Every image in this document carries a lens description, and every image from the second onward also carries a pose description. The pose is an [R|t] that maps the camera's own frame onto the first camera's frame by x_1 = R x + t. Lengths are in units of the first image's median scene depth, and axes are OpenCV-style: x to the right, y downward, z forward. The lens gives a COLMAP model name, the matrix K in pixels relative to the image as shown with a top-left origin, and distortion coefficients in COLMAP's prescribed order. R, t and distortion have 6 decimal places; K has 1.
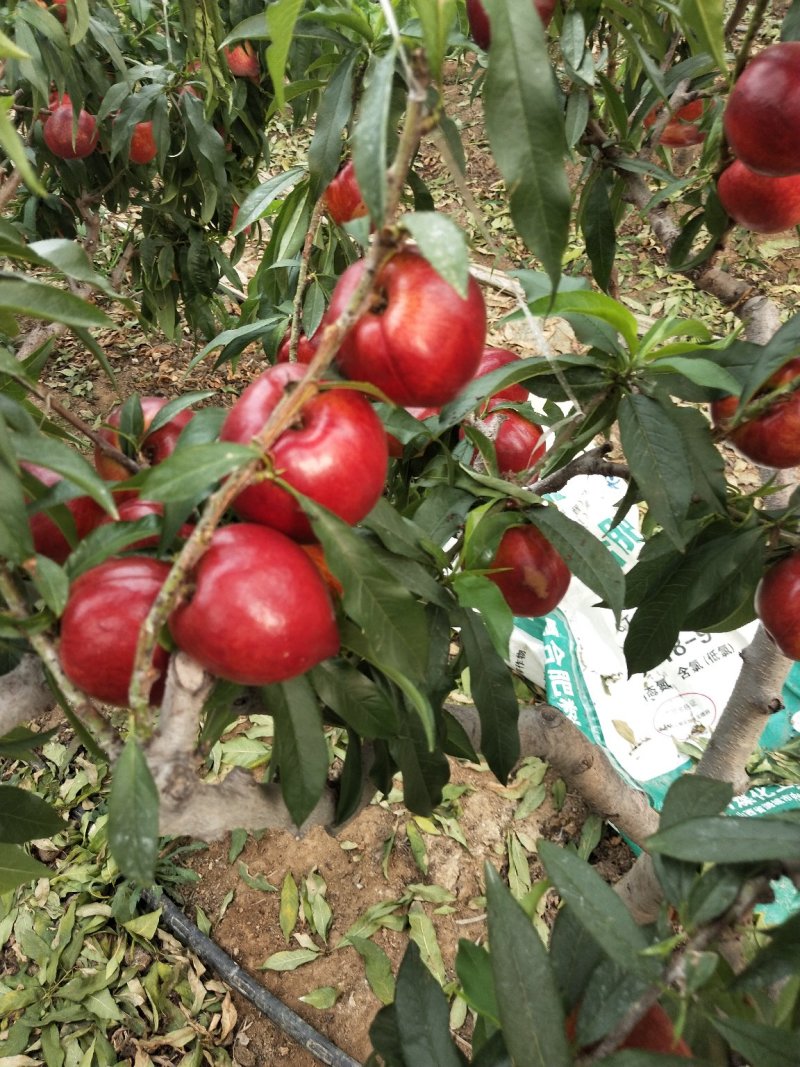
lens RADIAL K [[912.3, 0, 392.3], [0, 912.3, 536.7], [0, 0, 1]] dist [0.059046, -0.002458]
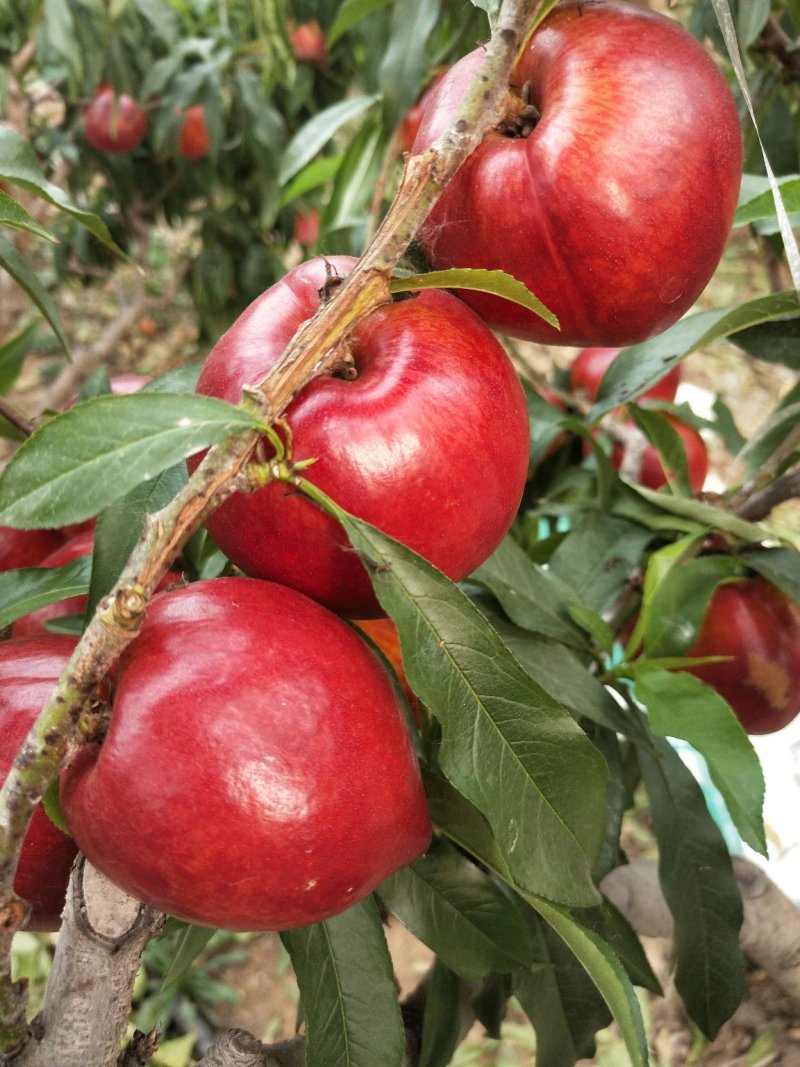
lens RADIAL K [[912.3, 0, 400.5], [0, 912.3, 533.5], [0, 0, 1]] dist [0.059046, -0.002458]
pose [[0.997773, 0.006210, -0.066418, -0.043479], [-0.009513, 0.998727, -0.049535, -0.014274], [0.066026, 0.050056, 0.996562, 0.529819]]
